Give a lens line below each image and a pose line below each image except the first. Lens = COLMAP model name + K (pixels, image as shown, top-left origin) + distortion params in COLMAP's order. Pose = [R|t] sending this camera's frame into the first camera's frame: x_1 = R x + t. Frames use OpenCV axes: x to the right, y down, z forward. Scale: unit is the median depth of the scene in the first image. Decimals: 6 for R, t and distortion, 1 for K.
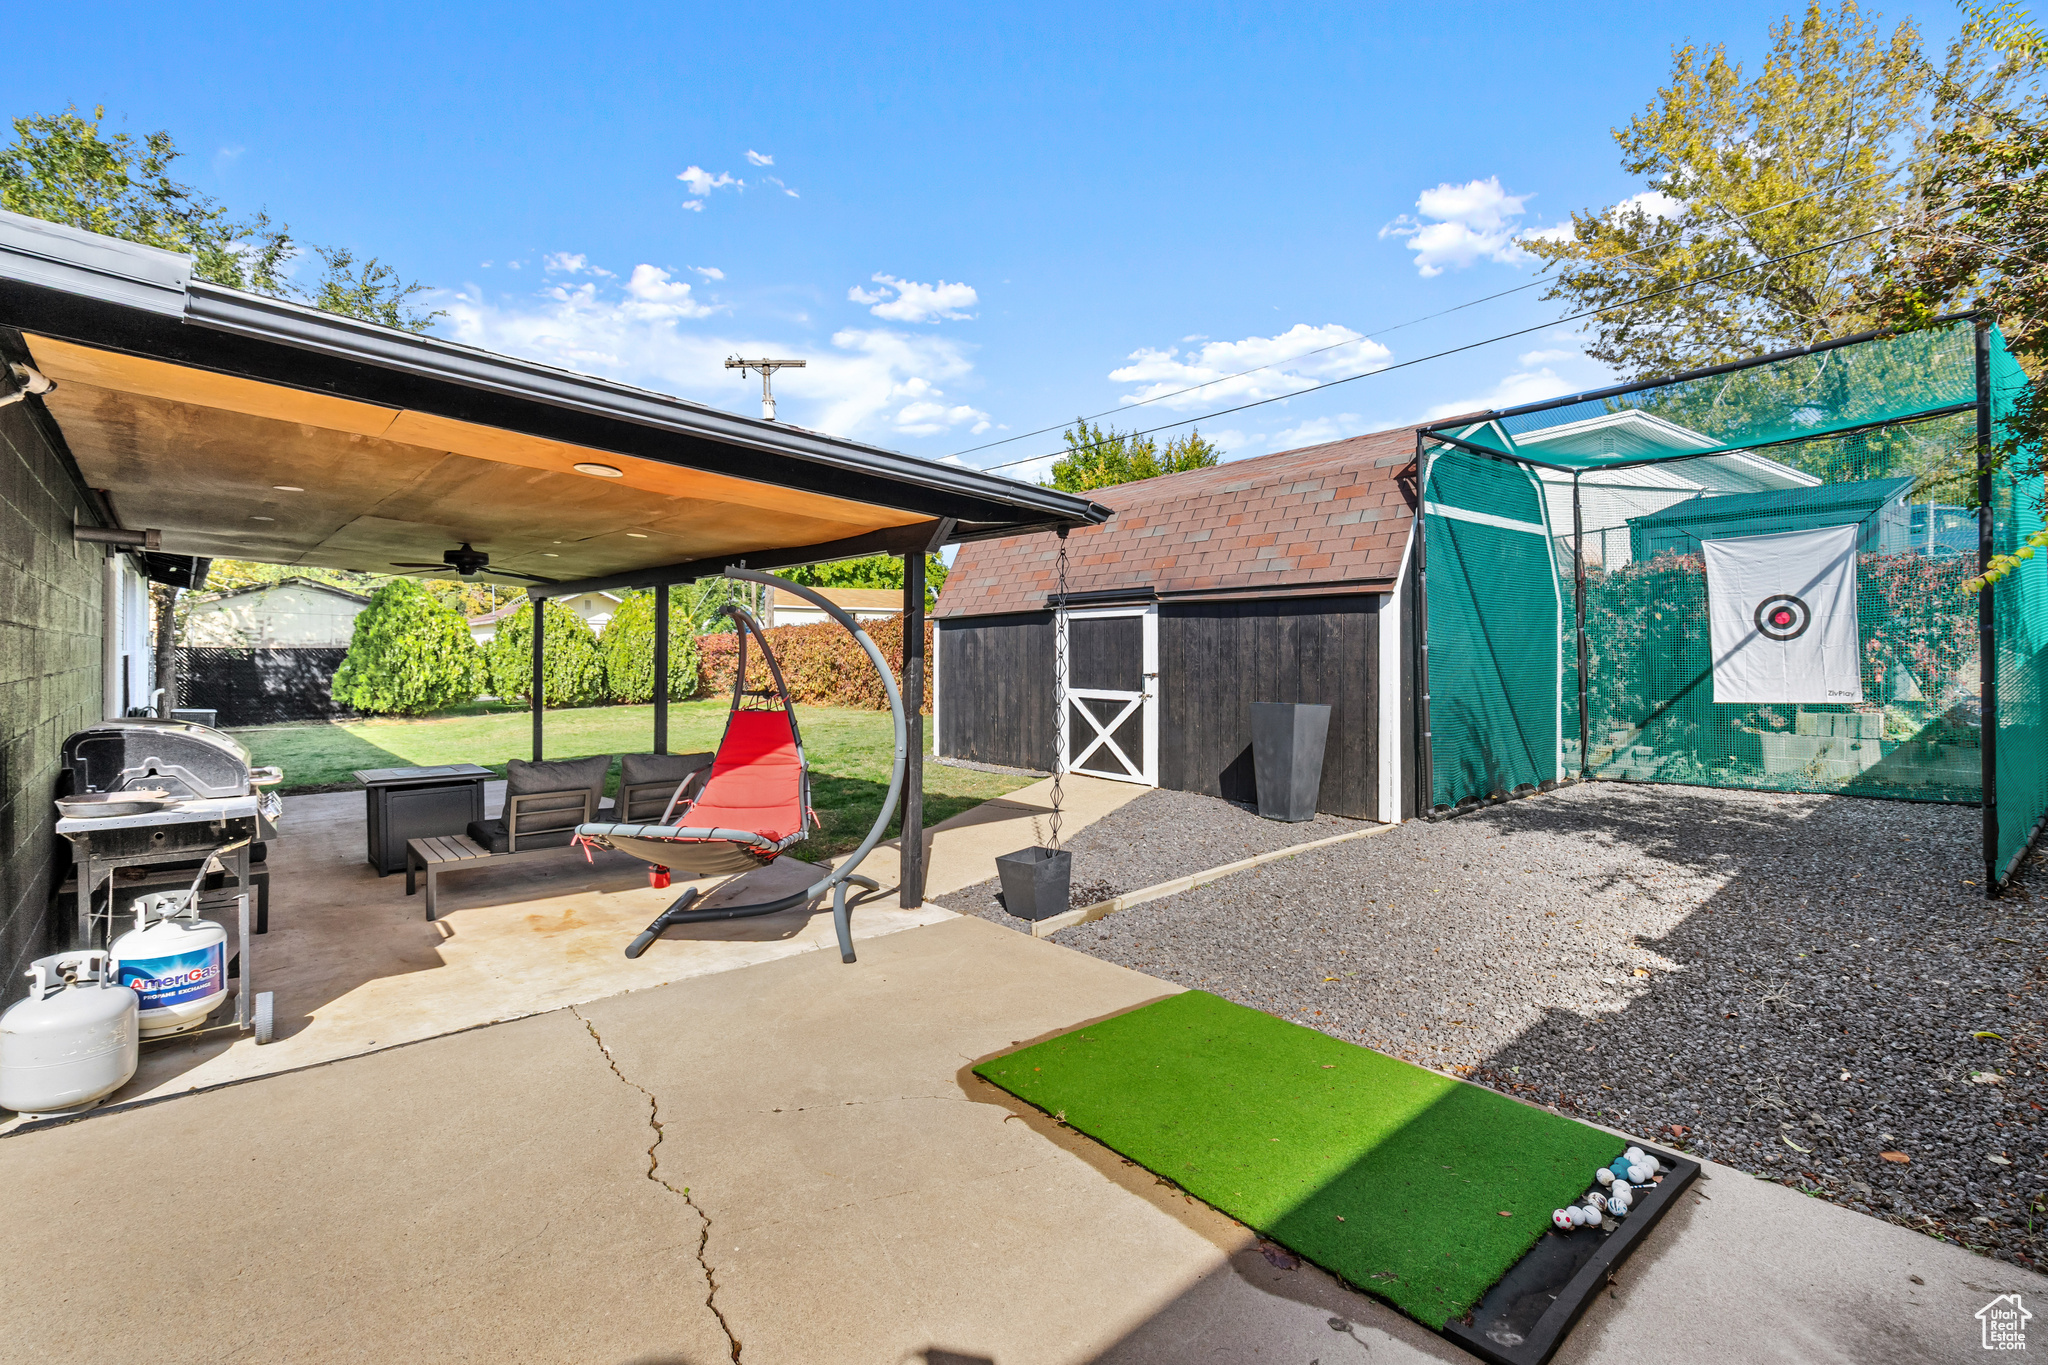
lens RADIAL K [[942.6, 0, 1013.3], [0, 942.6, 658.9], [0, 0, 1]] dist [0.000082, 0.000074]
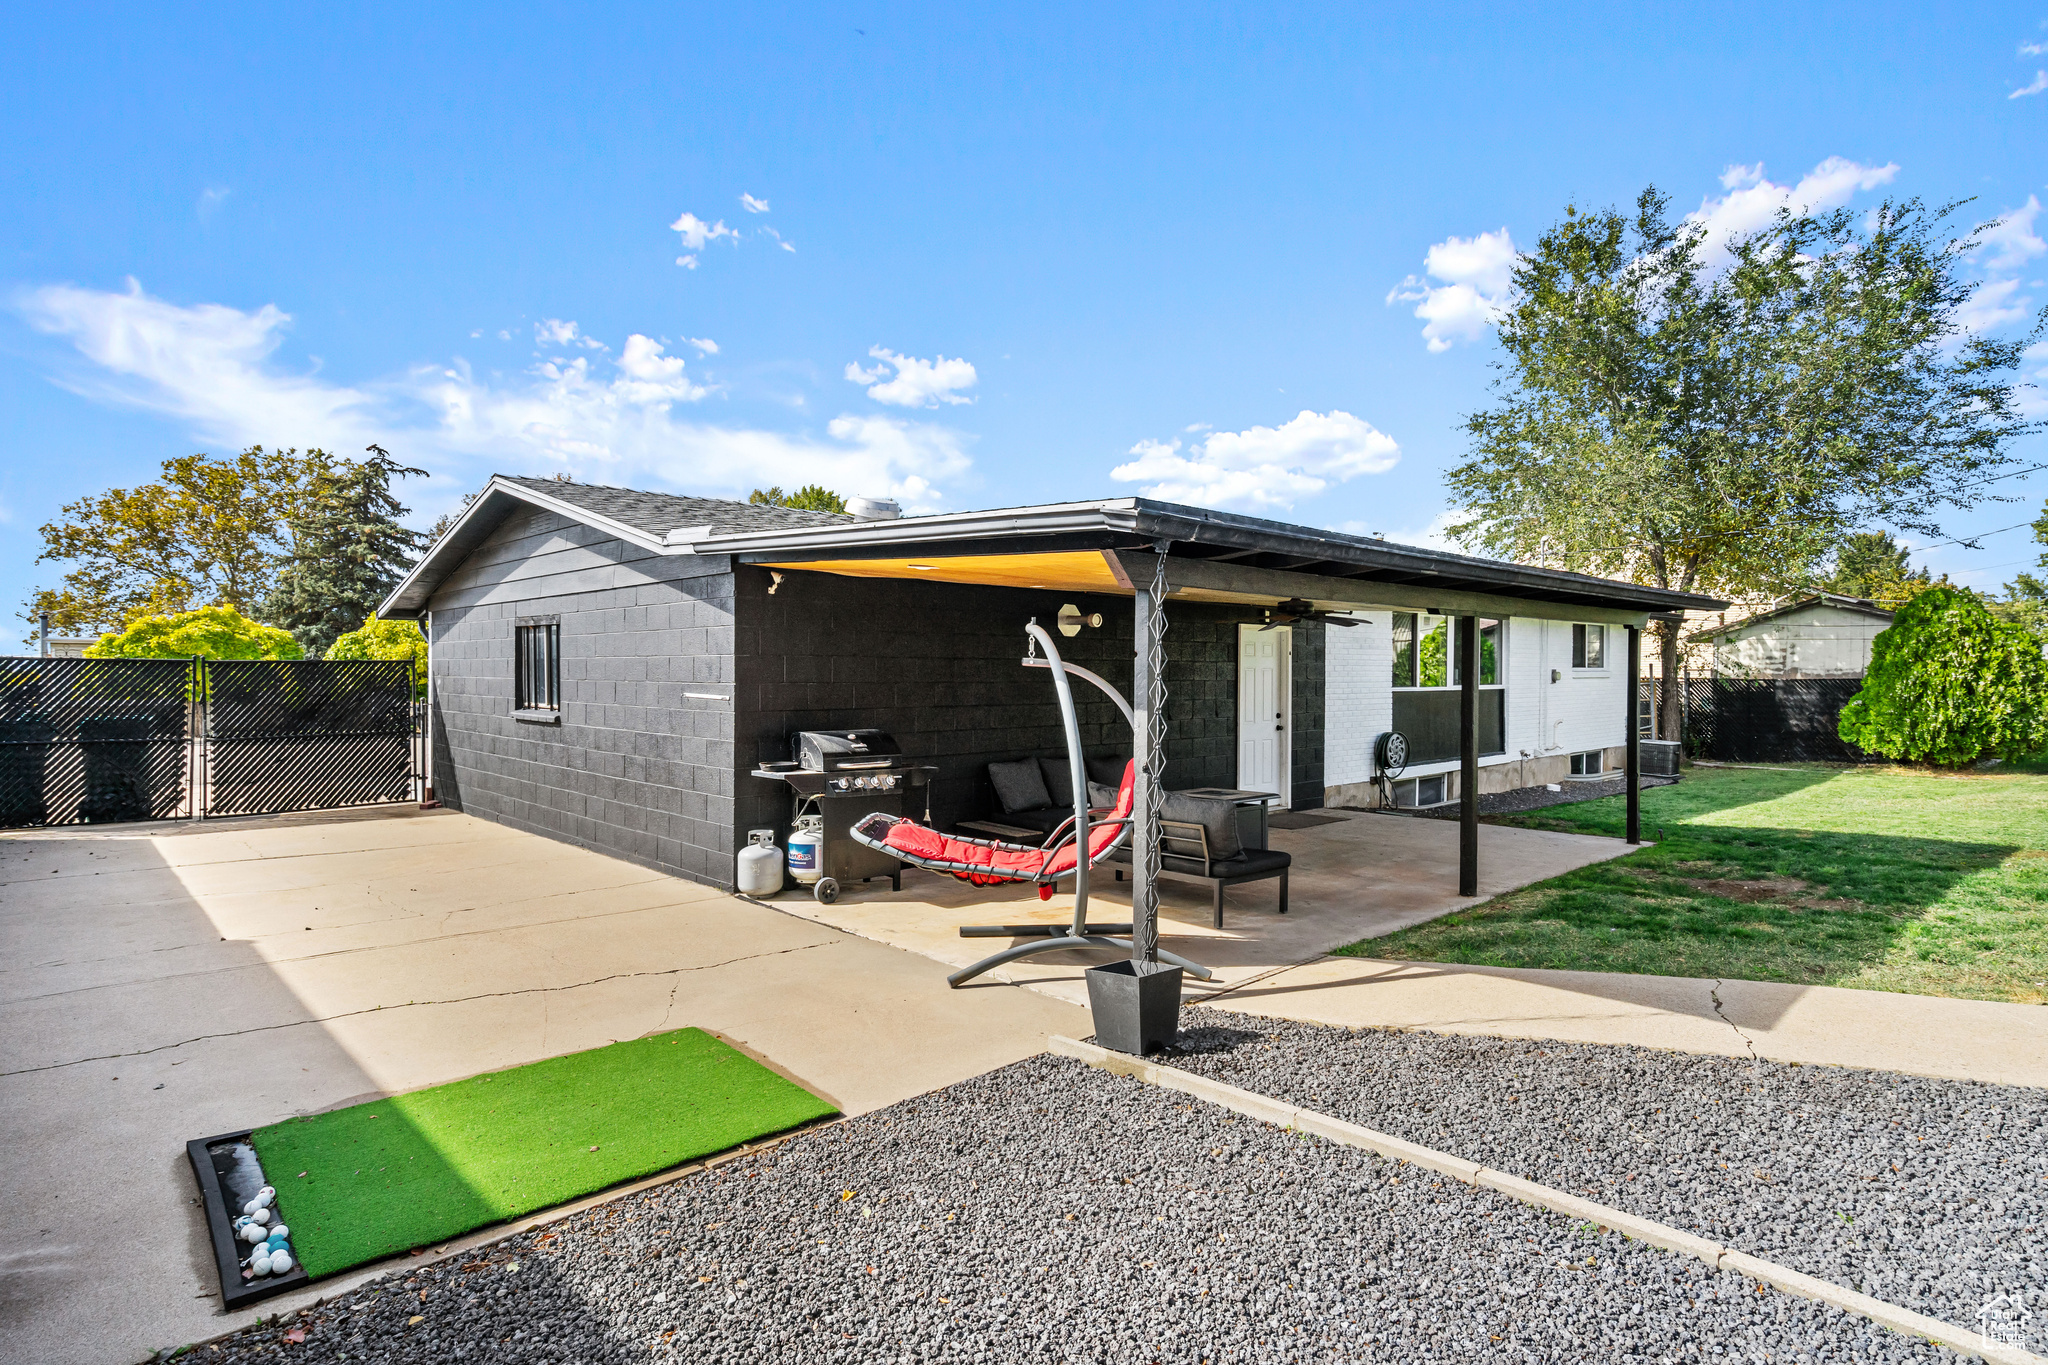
lens RADIAL K [[1092.7, 0, 1024.0], [0, 1092.7, 682.5], [0, 0, 1]] dist [-0.003720, -0.001656]
pose [[0.004534, -0.000648, -0.999990, 0.593509], [-0.001662, 0.999998, -0.000656, -0.015144], [0.999988, 0.001665, 0.004533, 0.590402]]
